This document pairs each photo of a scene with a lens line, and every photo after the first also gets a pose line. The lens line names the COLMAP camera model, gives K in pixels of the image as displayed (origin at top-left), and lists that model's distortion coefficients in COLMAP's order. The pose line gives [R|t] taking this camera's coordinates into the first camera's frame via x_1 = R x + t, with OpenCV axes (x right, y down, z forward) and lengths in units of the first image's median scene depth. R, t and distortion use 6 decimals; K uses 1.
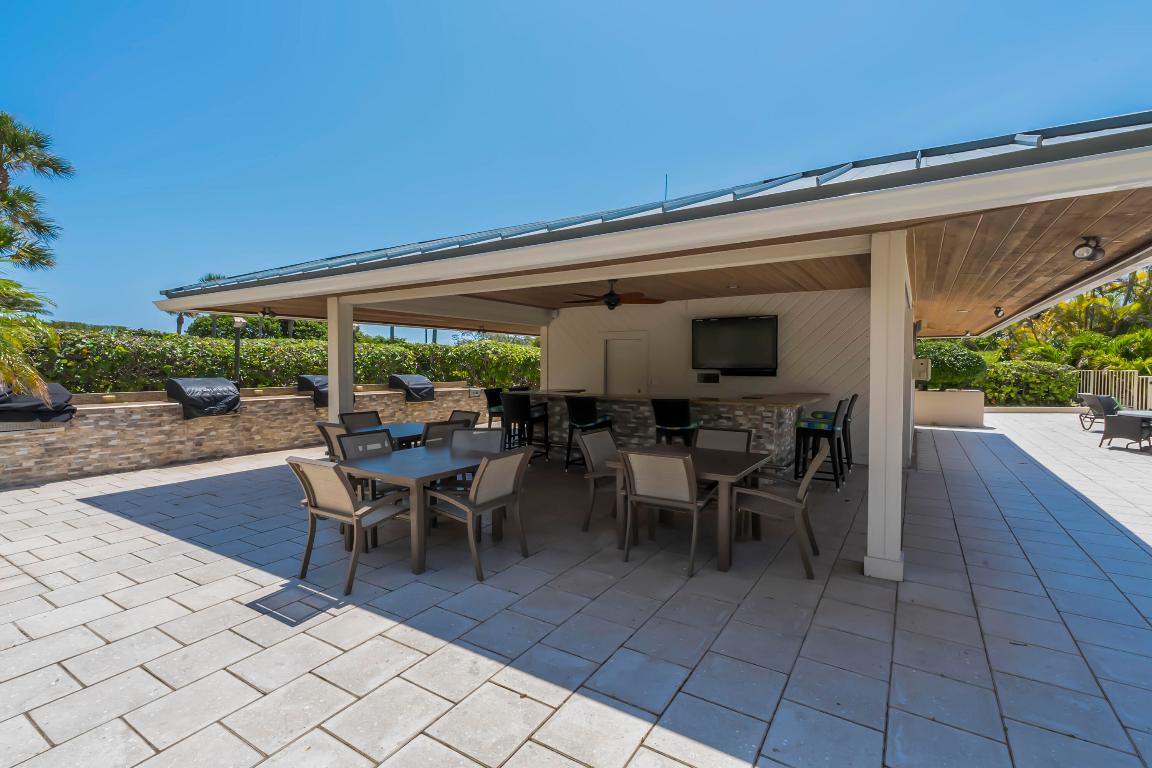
lens RADIAL K [[536.4, 0, 576.0], [0, 536.4, 384.0], [0, 0, 1]] dist [0.002030, 0.001563]
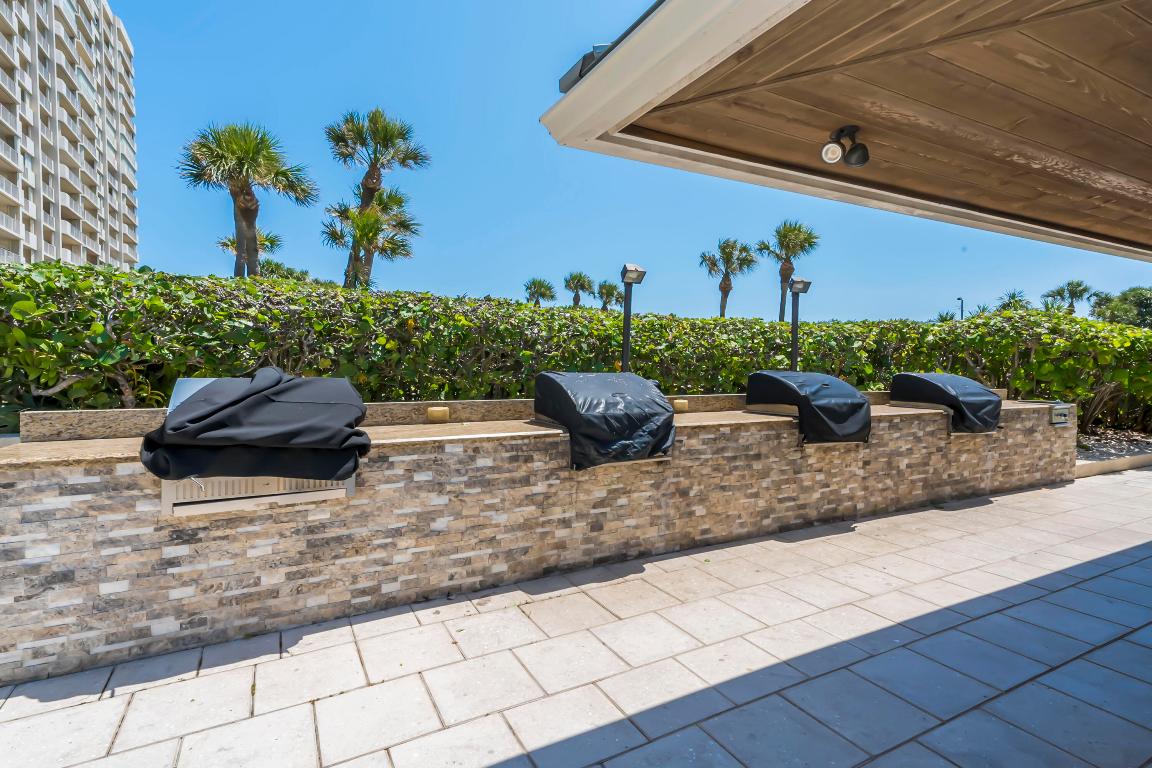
lens RADIAL K [[536.4, 0, 576.0], [0, 536.4, 384.0], [0, 0, 1]] dist [0.002030, 0.001563]
pose [[0.878616, 0.016152, -0.477256, -0.515517], [-0.019941, 0.999797, -0.002874, 0.000217], [0.477112, 0.012042, 0.878760, 0.616686]]
